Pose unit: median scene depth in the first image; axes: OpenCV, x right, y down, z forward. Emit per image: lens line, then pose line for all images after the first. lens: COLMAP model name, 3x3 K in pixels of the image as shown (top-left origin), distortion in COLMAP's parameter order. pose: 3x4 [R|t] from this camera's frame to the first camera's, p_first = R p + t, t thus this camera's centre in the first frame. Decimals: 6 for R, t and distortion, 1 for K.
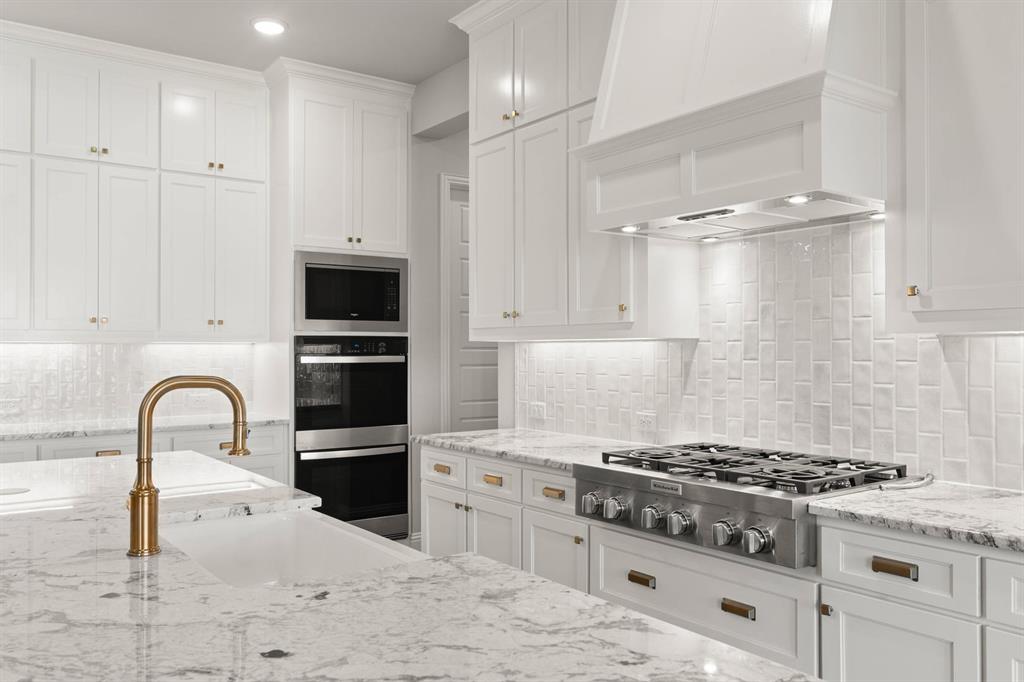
lens RADIAL K [[816.9, 0, 512.0], [0, 816.9, 341.0], [0, 0, 1]] dist [-0.009236, -0.004756]
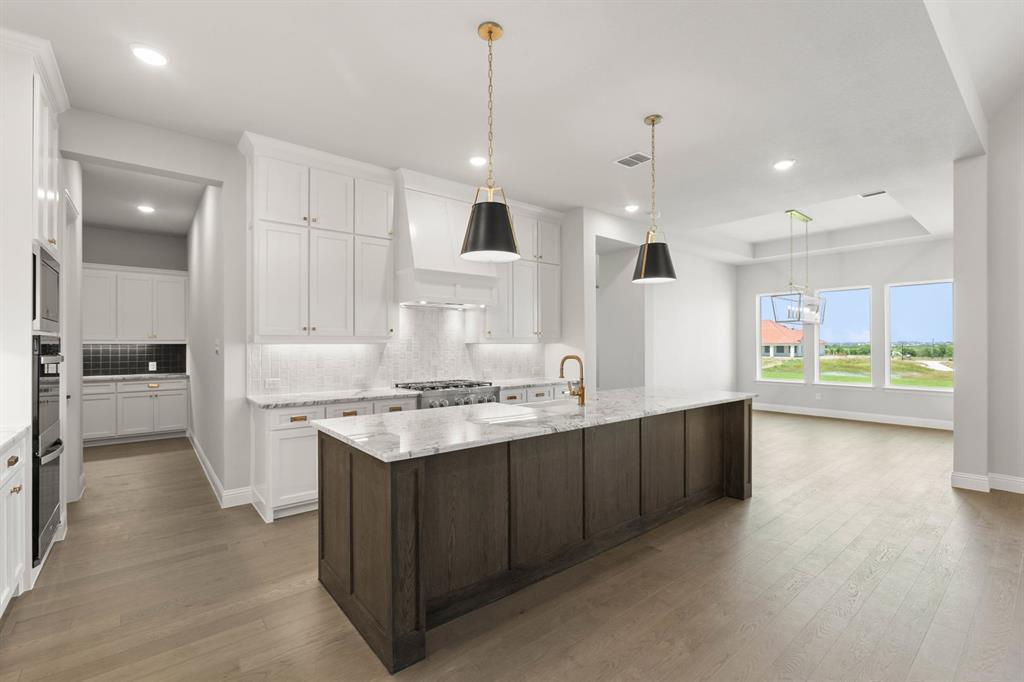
lens RADIAL K [[453.9, 0, 512.0], [0, 453.9, 341.0], [0, 0, 1]] dist [-0.013436, 0.000524]
pose [[-0.054675, 0.009461, 0.998459, -0.840134], [-0.009382, 0.999906, -0.009988, 0.000488], [-0.998460, -0.009914, -0.054581, 0.490069]]
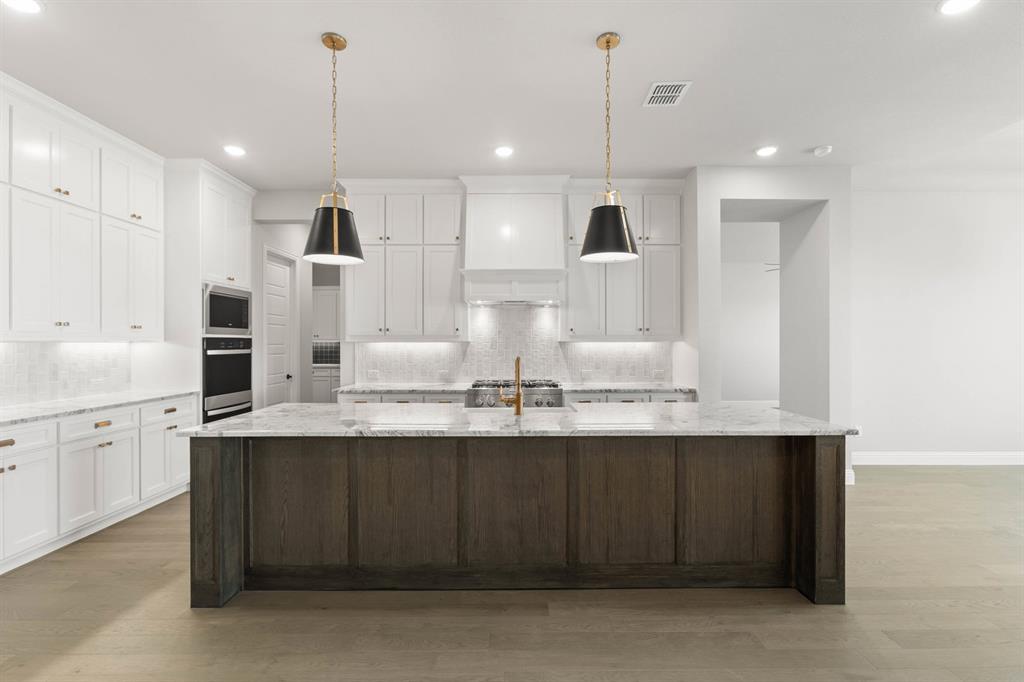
lens RADIAL K [[453.9, 0, 512.0], [0, 453.9, 341.0], [0, 0, 1]] dist [-0.013436, 0.000524]
pose [[0.586933, 0.003534, 0.809628, -0.635685], [-0.008398, 0.999963, 0.001723, -0.005883], [-0.809592, -0.007811, 0.586941, 0.010486]]
